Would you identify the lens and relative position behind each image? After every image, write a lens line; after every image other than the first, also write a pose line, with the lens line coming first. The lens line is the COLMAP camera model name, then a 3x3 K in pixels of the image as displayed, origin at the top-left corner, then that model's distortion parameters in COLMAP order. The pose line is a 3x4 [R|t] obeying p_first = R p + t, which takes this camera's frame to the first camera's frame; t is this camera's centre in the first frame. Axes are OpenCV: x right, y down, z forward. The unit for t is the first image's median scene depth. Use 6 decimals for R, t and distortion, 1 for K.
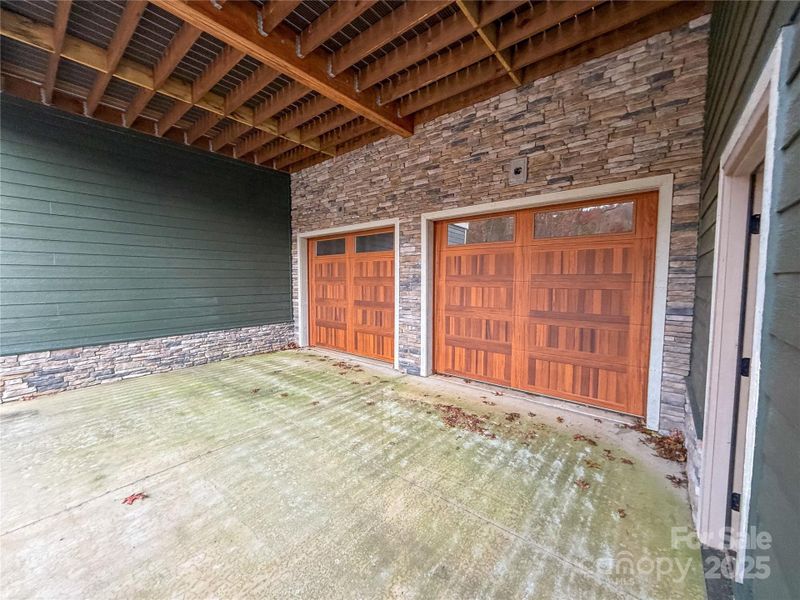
lens RADIAL K [[318.6, 0, 397.7], [0, 318.6, 299.3], [0, 0, 1]] dist [0.000693, -0.000003]
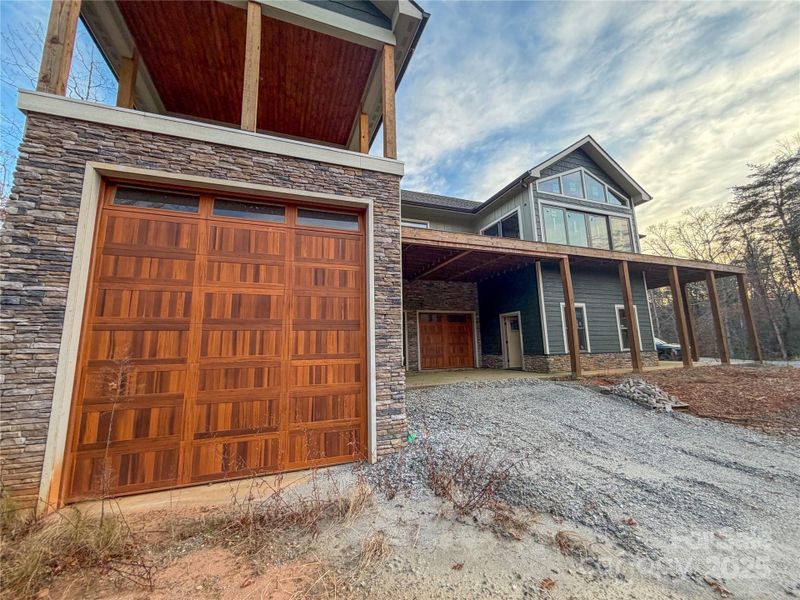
lens RADIAL K [[318.6, 0, 397.7], [0, 318.6, 299.3], [0, 0, 1]] dist [0.000693, -0.000003]
pose [[0.501398, 0.120199, 0.856827, -2.258541], [0.080472, 0.979532, -0.184503, 0.131791], [-0.861466, 0.161460, 0.481463, -0.196504]]
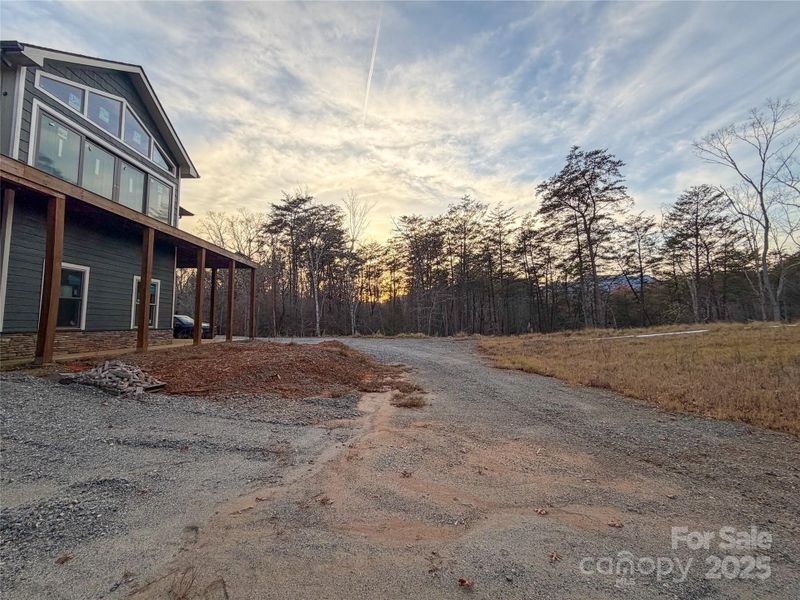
lens RADIAL K [[328.3, 0, 397.2], [0, 328.3, 297.0], [0, 0, 1]] dist [0.001405, 0.000152]
pose [[-0.631132, 0.058600, 0.773459, -2.107468], [0.045148, 0.998227, -0.038789, 0.159334], [-0.774361, 0.010439, -0.632658, -0.412653]]
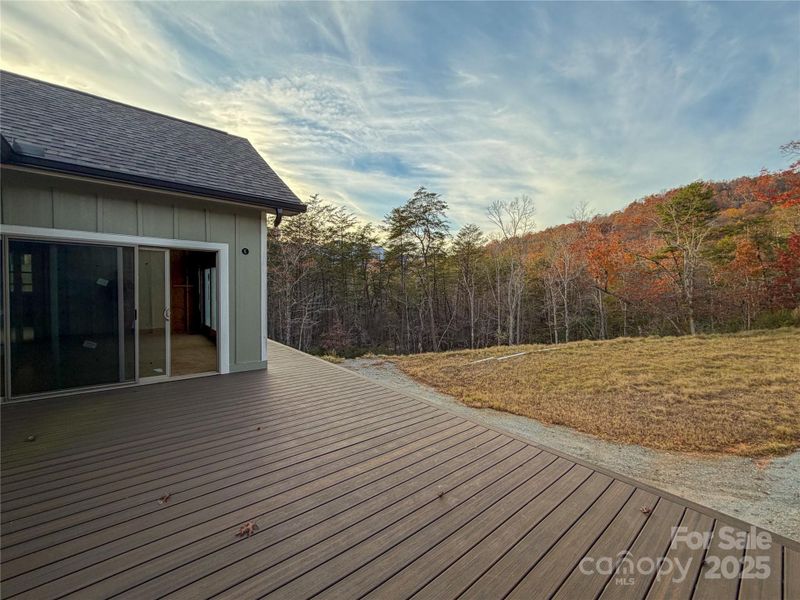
lens RADIAL K [[328.9, 0, 401.2], [0, 328.9, 275.3], [0, 0, 1]] dist [-0.004092, -0.000085]
pose [[-0.985921, -0.011136, 0.166842, -0.587484], [-0.005758, 0.999449, 0.032682, -0.852208], [-0.167114, 0.031261, -0.985442, 1.002671]]
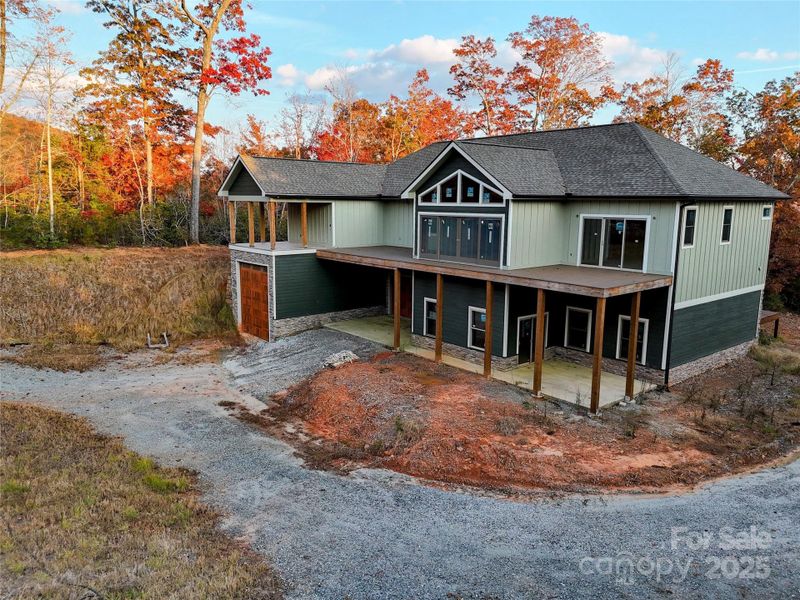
lens RADIAL K [[591.6, 0, 400.0], [0, 591.6, 300.0], [0, 0, 1]] dist [0.054666, 0.000062]
pose [[0.984201, 0.035050, -0.173551, 0.874399], [-0.016126, 0.993881, 0.109272, -0.704431], [0.176319, -0.104747, 0.978744, -5.243191]]
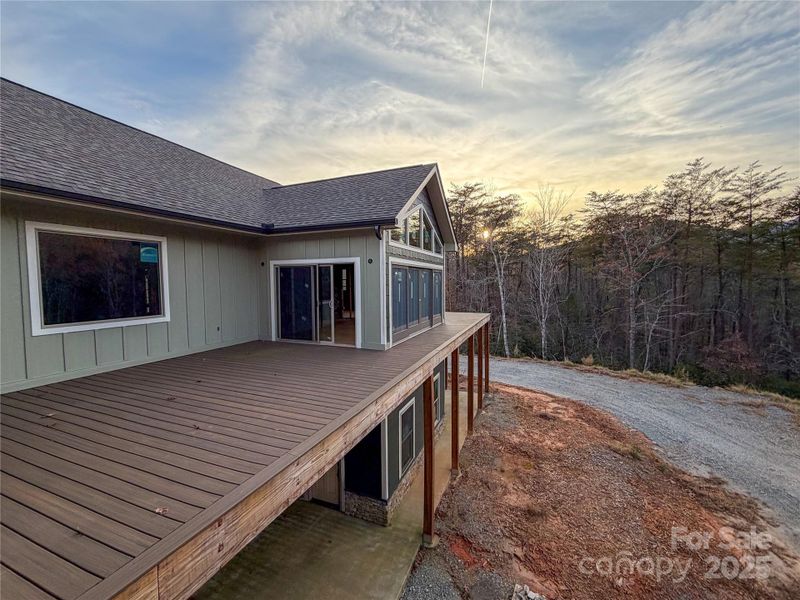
lens RADIAL K [[332.1, 0, 400.0], [0, 332.1, 300.0], [0, 0, 1]] dist [0.004428, 0.000181]
pose [[-0.306146, -0.049924, 0.950674, -1.342565], [0.067218, 0.994998, 0.073898, -0.821502], [-0.949608, 0.086526, -0.301259, 0.342679]]
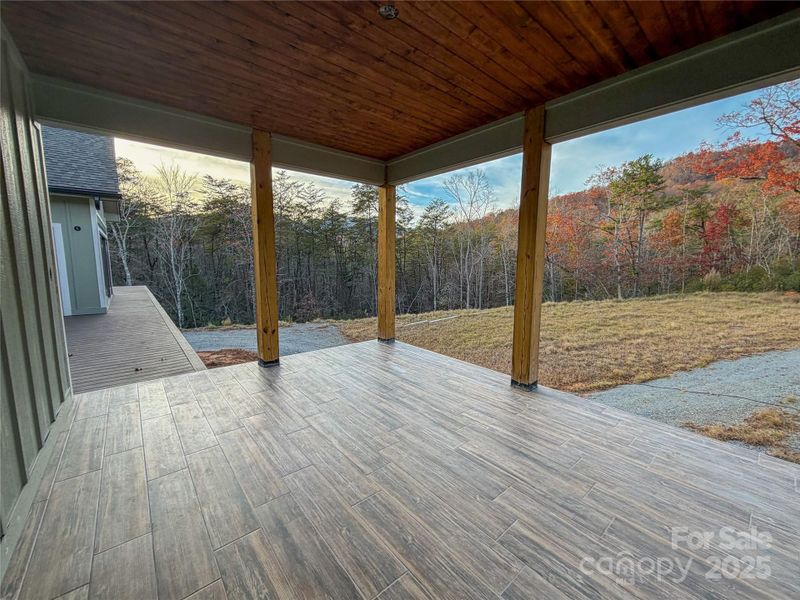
lens RADIAL K [[320.5, 0, 399.3], [0, 320.5, 298.7], [0, 0, 1]] dist [-0.001430, -0.000308]
pose [[-0.984211, -0.027544, 0.174846, -1.589775], [0.005265, 0.982825, 0.184466, -0.835945], [-0.176924, 0.182474, -0.967161, 1.198429]]
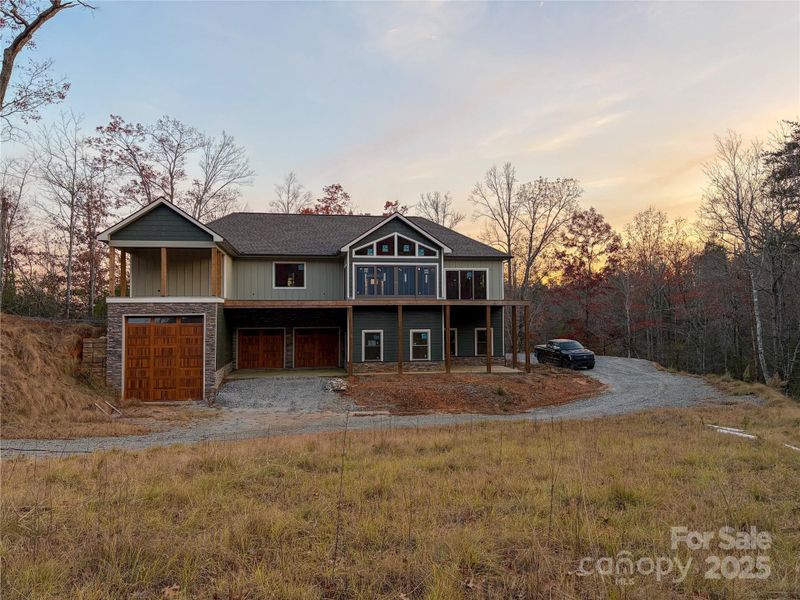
lens RADIAL K [[584.8, 0, 427.9], [0, 584.8, 285.6], [0, 0, 1]] dist [-0.054779, -0.001214]
pose [[0.616411, 0.031618, 0.786789, -4.432096], [0.058750, 0.994562, -0.085996, -0.053676], [-0.785230, 0.099233, 0.611202, -4.633945]]
